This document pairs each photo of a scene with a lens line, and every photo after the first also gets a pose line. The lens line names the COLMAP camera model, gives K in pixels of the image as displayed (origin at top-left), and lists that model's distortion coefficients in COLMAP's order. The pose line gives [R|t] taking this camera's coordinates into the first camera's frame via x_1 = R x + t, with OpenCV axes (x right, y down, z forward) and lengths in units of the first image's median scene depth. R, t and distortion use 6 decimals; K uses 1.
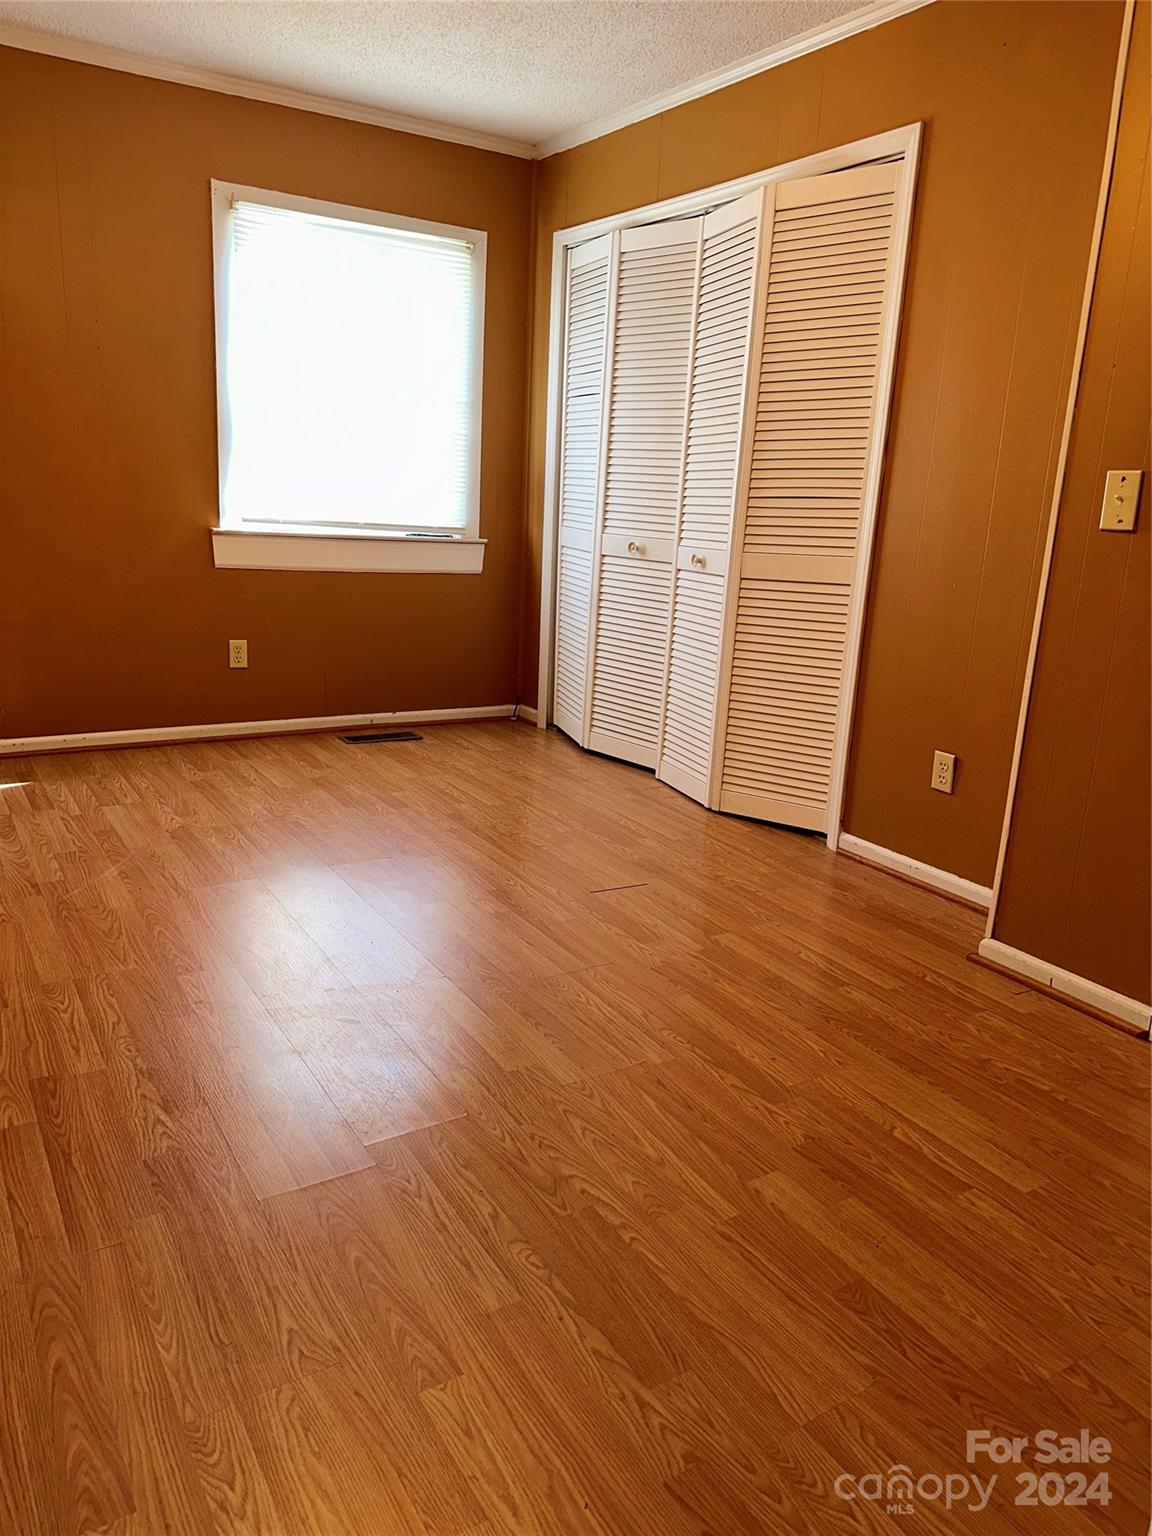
lens RADIAL K [[1093.5, 0, 586.7], [0, 1093.5, 769.7], [0, 0, 1]] dist [-0.002786, 0.000643]
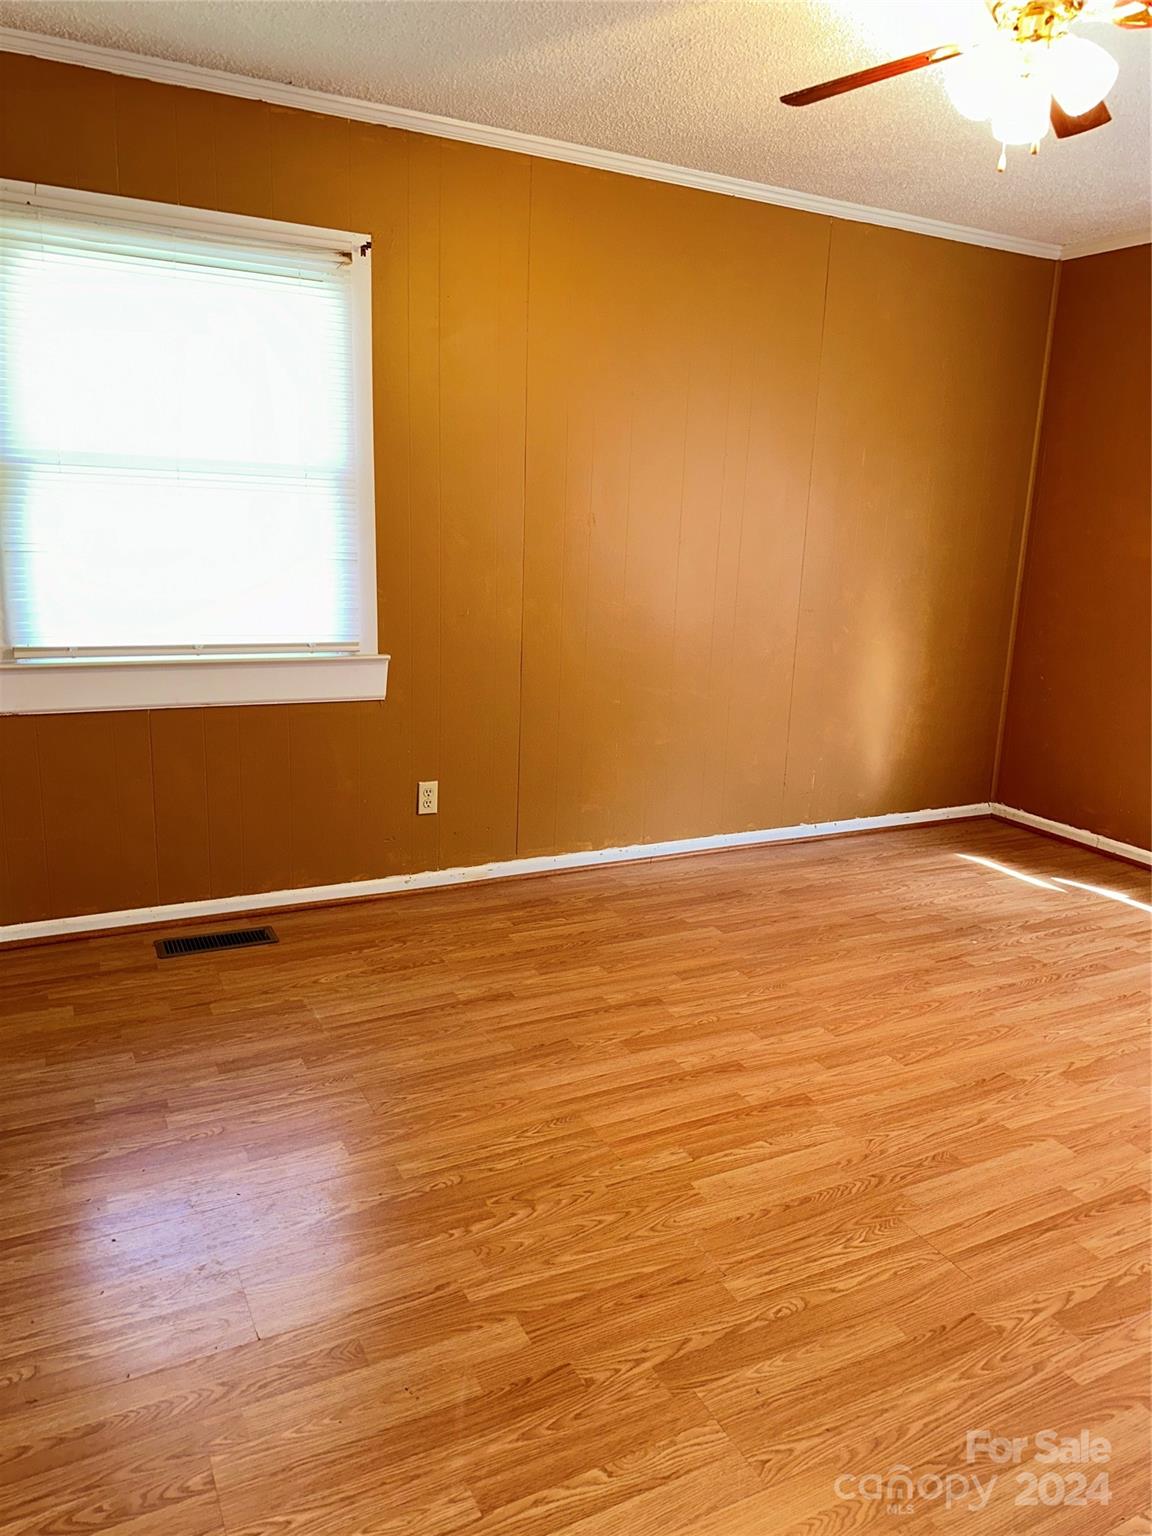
lens RADIAL K [[1093.5, 0, 586.7], [0, 1093.5, 769.7], [0, 0, 1]] dist [-0.002786, 0.000643]
pose [[-0.081653, 0.193634, -0.977670, 1.080667], [-0.299355, 0.930887, 0.209369, -0.353375], [0.950641, 0.309766, -0.018044, 0.941785]]
